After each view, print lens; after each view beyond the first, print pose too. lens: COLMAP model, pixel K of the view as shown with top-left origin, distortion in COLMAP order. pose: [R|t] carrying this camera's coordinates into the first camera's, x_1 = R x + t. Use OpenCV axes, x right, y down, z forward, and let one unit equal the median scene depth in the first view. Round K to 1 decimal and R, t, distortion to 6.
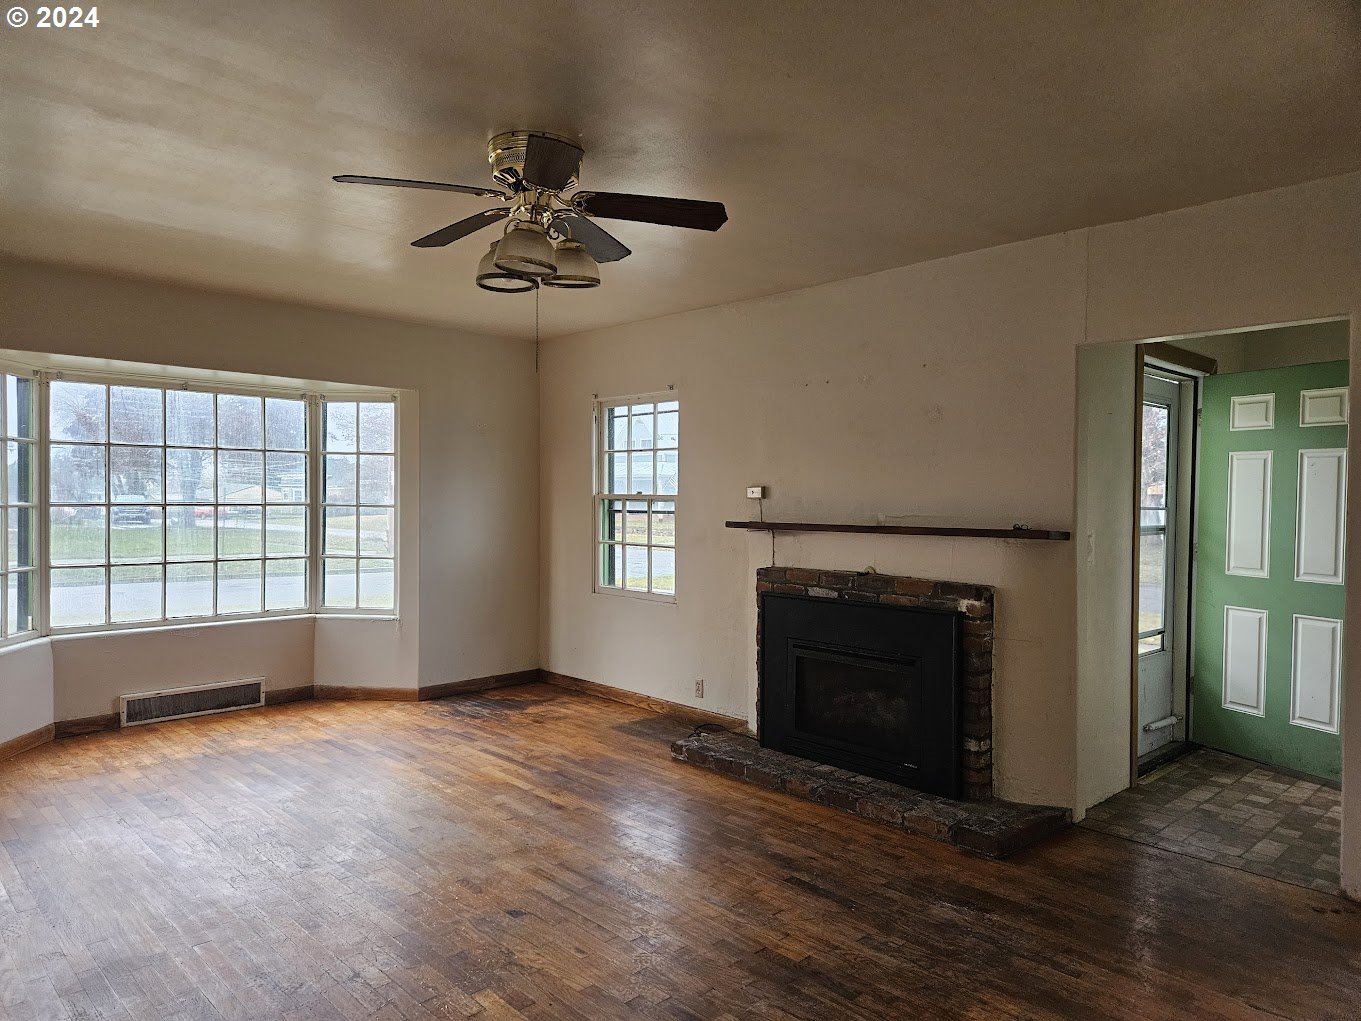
lens RADIAL K [[903.2, 0, 677.6], [0, 903.2, 502.1], [0, 0, 1]] dist [0.072250, -0.069562]
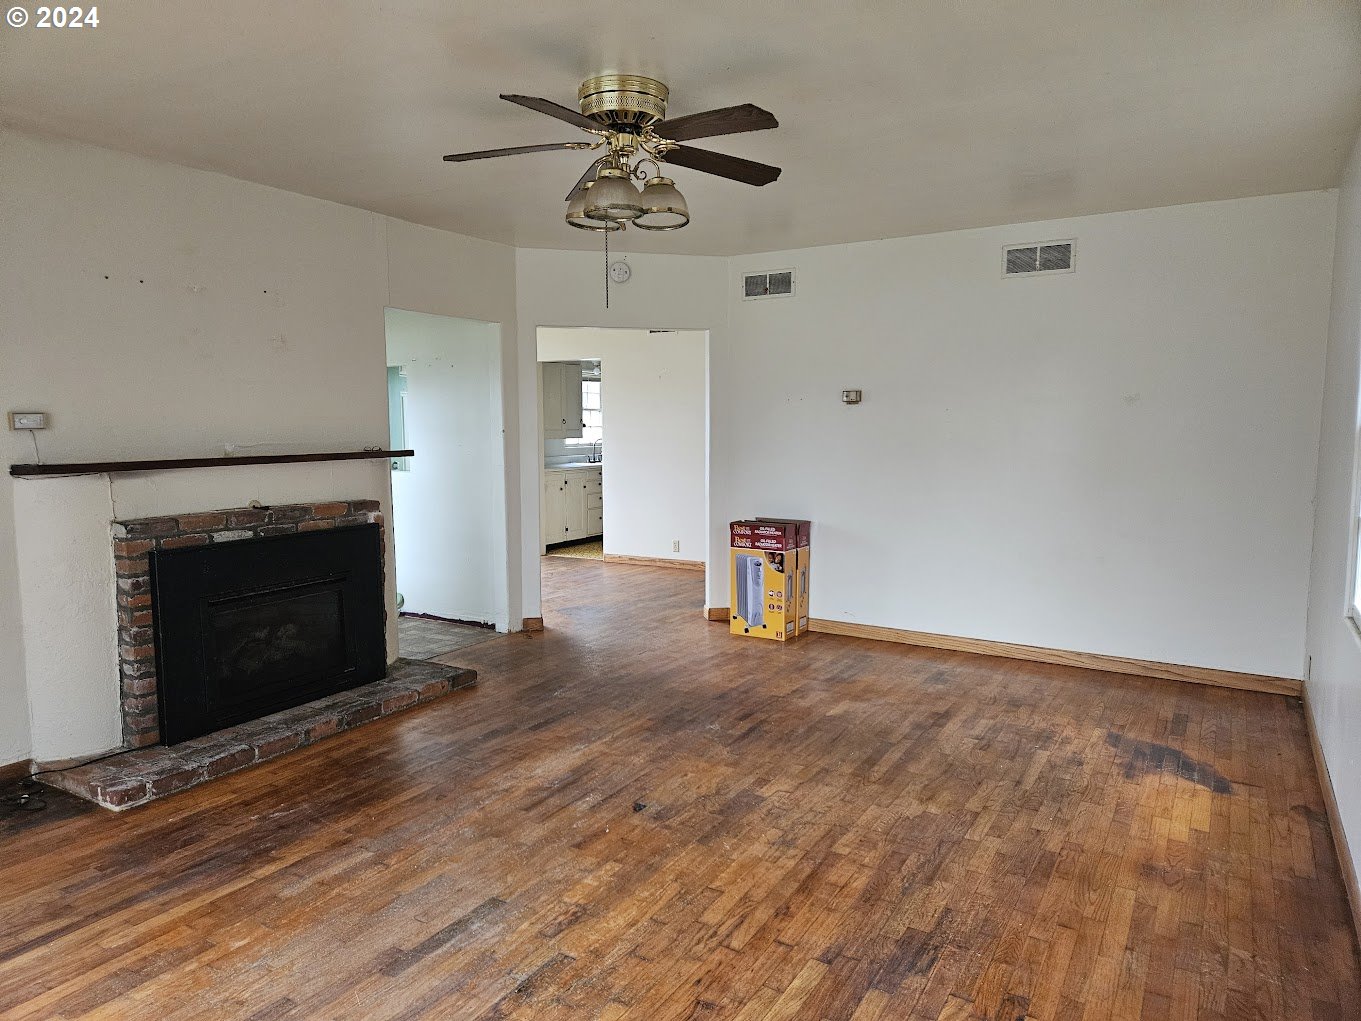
lens RADIAL K [[897.8, 0, 676.4], [0, 897.8, 515.2], [0, 0, 1]] dist [0.090017, -0.068449]
pose [[-0.260413, -0.113386, 0.958816, -0.794961], [0.003545, 0.992961, 0.118387, -0.022853], [-0.965491, 0.034229, -0.258178, 0.808600]]
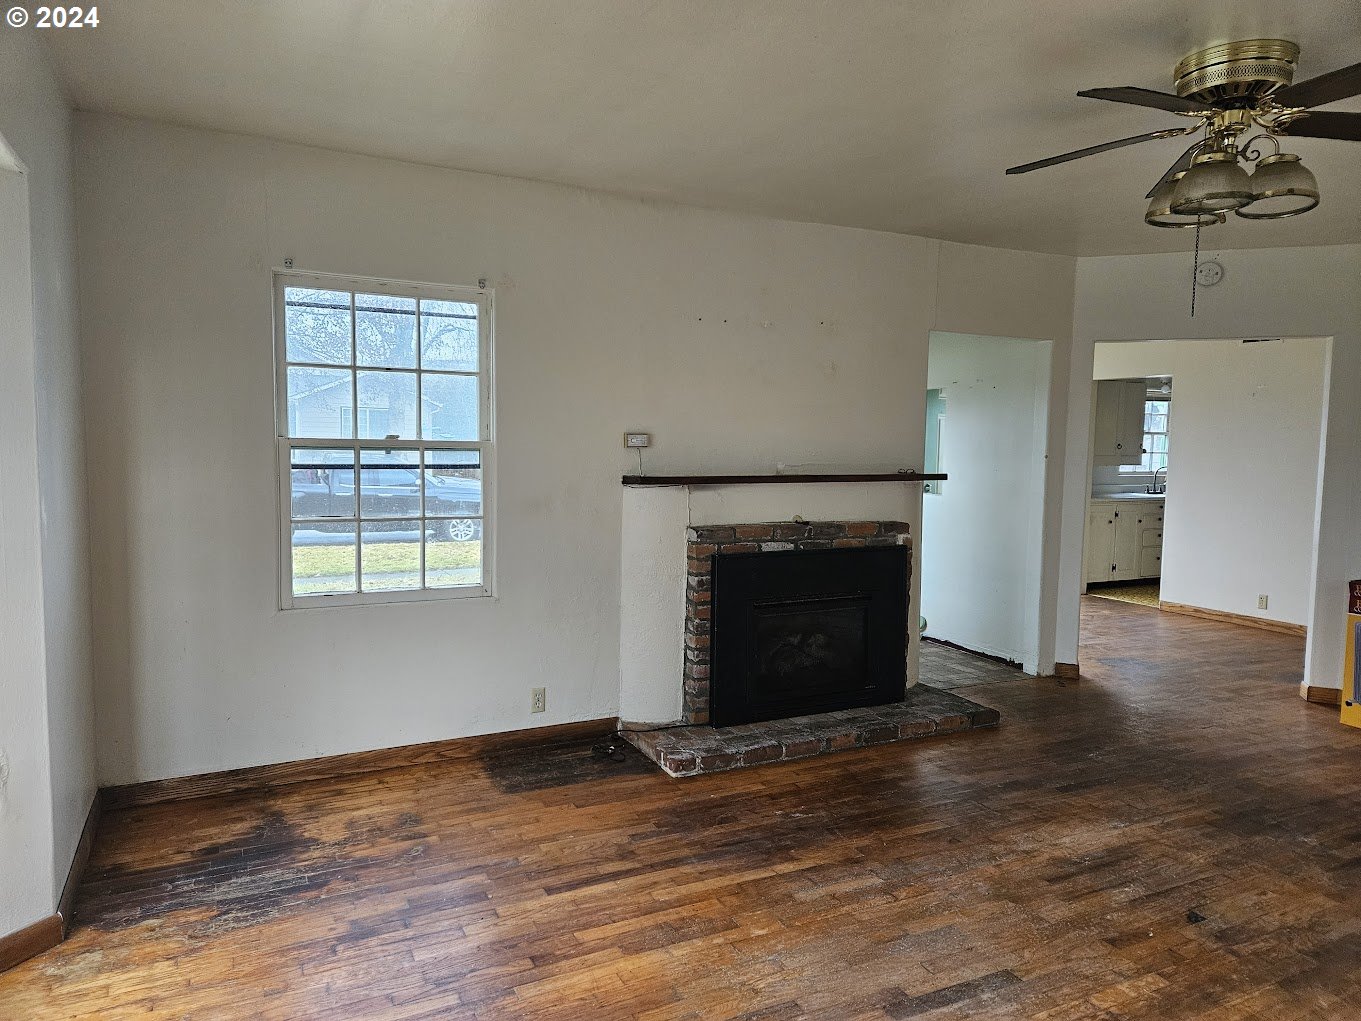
lens RADIAL K [[903.2, 0, 677.6], [0, 903.2, 502.1], [0, 0, 1]] dist [0.072250, -0.069562]
pose [[0.301652, -0.075820, 0.950399, -0.776920], [-0.007894, 0.996600, 0.082011, -0.024706], [-0.953385, -0.032241, 0.300028, 0.810526]]
